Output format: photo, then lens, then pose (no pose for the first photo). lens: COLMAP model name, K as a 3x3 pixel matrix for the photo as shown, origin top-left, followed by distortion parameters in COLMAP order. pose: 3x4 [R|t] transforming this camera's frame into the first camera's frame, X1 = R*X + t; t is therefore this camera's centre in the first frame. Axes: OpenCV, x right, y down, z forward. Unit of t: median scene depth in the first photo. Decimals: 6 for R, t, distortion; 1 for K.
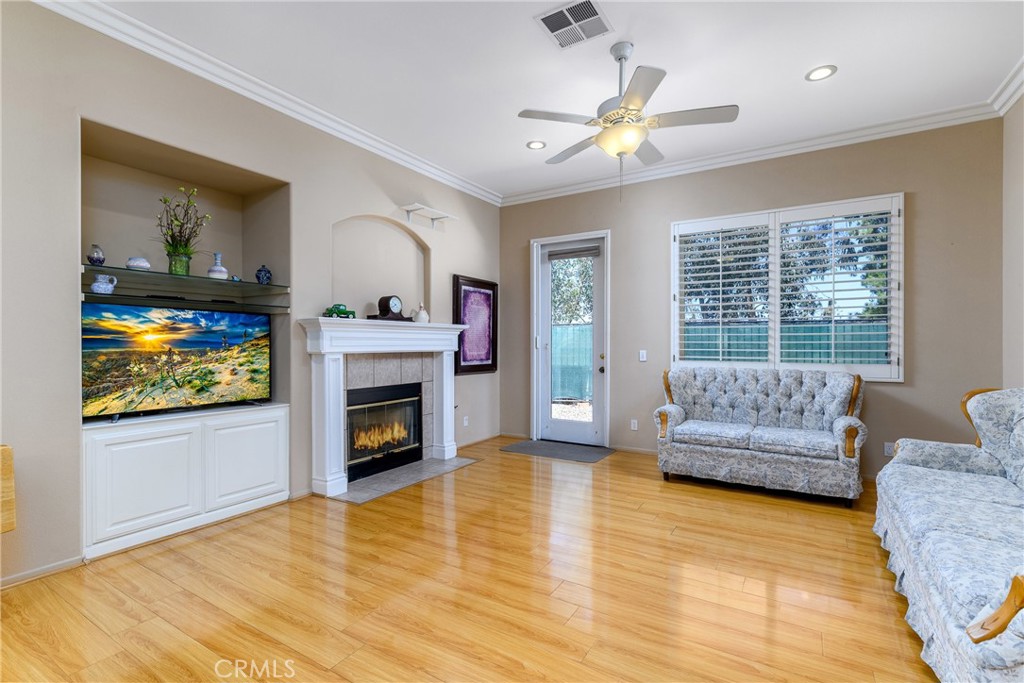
lens RADIAL K [[472.7, 0, 513.5], [0, 472.7, 345.1], [0, 0, 1]] dist [0.006237, 0.001232]
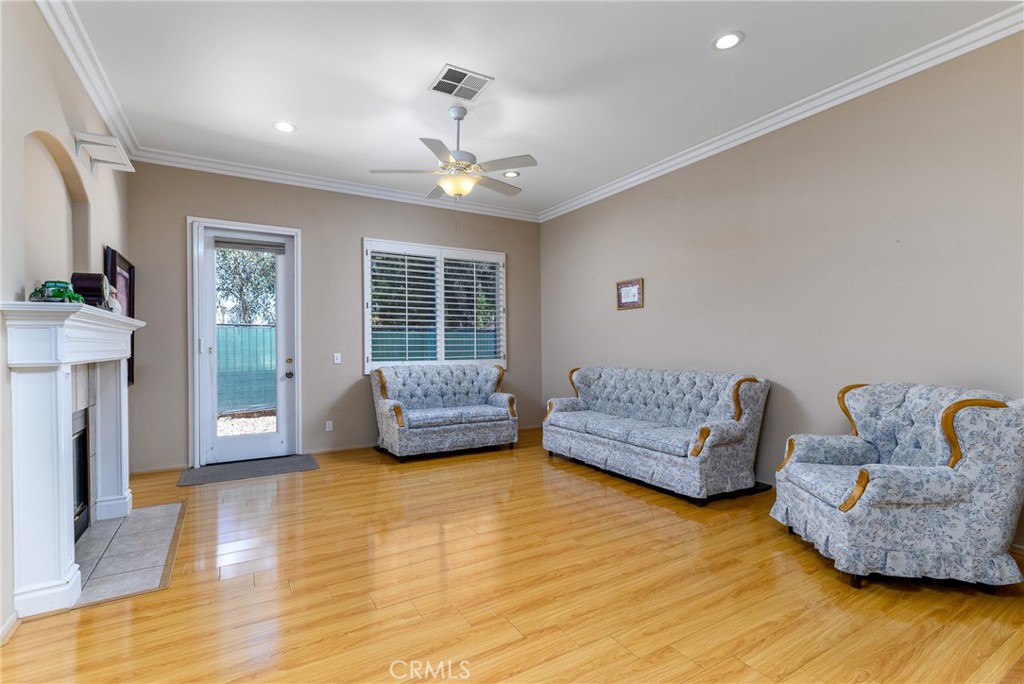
lens RADIAL K [[472.7, 0, 513.7], [0, 472.7, 345.4], [0, 0, 1]] dist [0.006237, 0.001232]
pose [[0.469830, -0.001535, 0.882756, -0.599267], [0.009161, 0.999953, -0.003137, 0.000982], [-0.882710, 0.009561, 0.469822, 0.212690]]
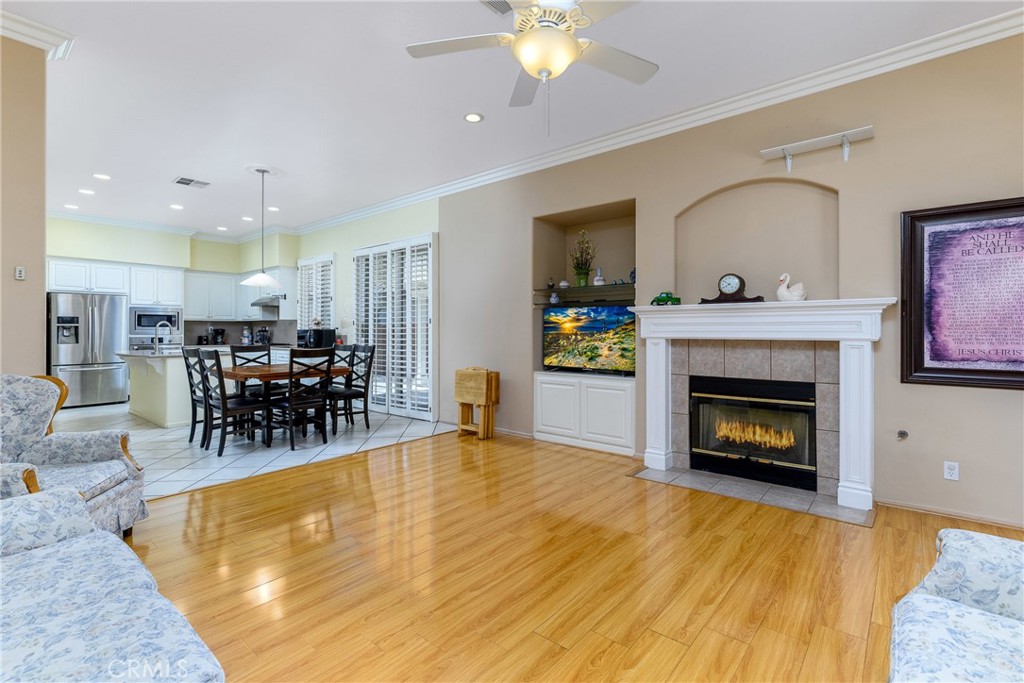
lens RADIAL K [[472.7, 0, 506.6], [0, 472.7, 322.2], [0, 0, 1]] dist [0.006237, 0.001232]
pose [[-0.165363, -0.008818, -0.986193, 0.712014], [0.000006, 0.999960, -0.008942, -0.008113], [0.986233, -0.001485, -0.165356, 0.786360]]
